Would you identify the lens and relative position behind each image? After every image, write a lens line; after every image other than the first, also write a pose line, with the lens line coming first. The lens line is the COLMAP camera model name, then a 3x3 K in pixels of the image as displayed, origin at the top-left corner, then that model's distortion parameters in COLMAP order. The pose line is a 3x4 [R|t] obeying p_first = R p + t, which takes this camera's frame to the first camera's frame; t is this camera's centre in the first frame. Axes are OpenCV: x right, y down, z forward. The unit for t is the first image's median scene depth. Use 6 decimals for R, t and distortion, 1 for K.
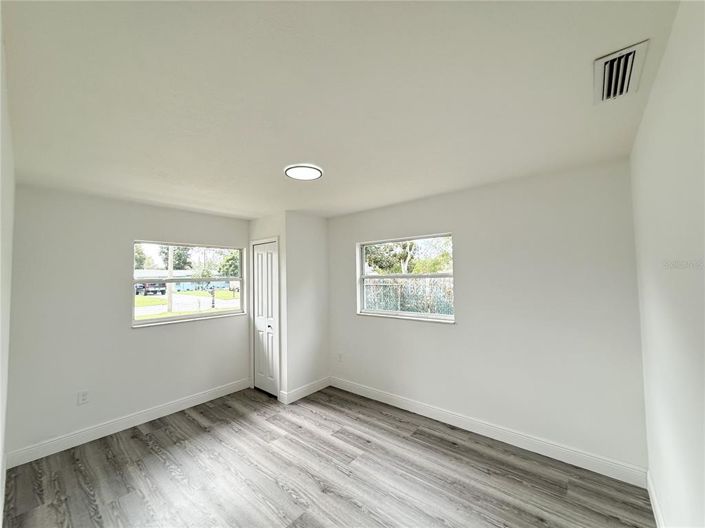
lens RADIAL K [[281.2, 0, 354.4], [0, 281.2, 265.0], [0, 0, 1]] dist [0.000485, 0.000281]
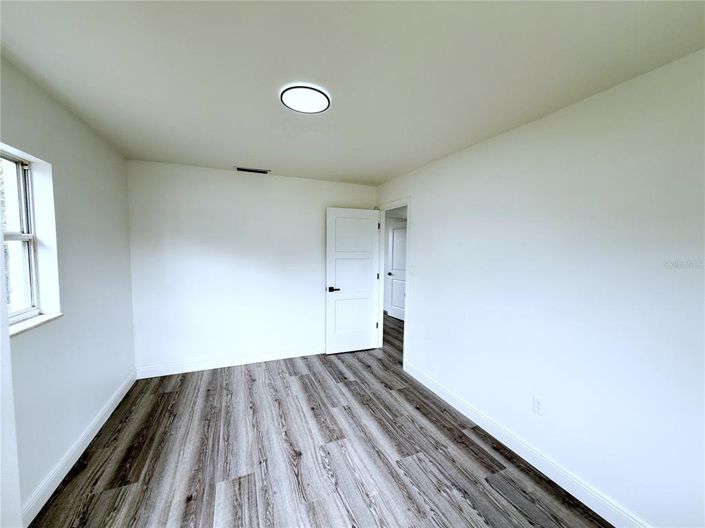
lens RADIAL K [[281.2, 0, 352.7], [0, 281.2, 264.2], [0, 0, 1]] dist [0.000485, 0.000281]
pose [[-0.887962, -0.022057, 0.459388, -0.648665], [-0.015513, 0.999717, 0.018014, 0.094082], [-0.459656, 0.008869, -0.888053, 1.614634]]
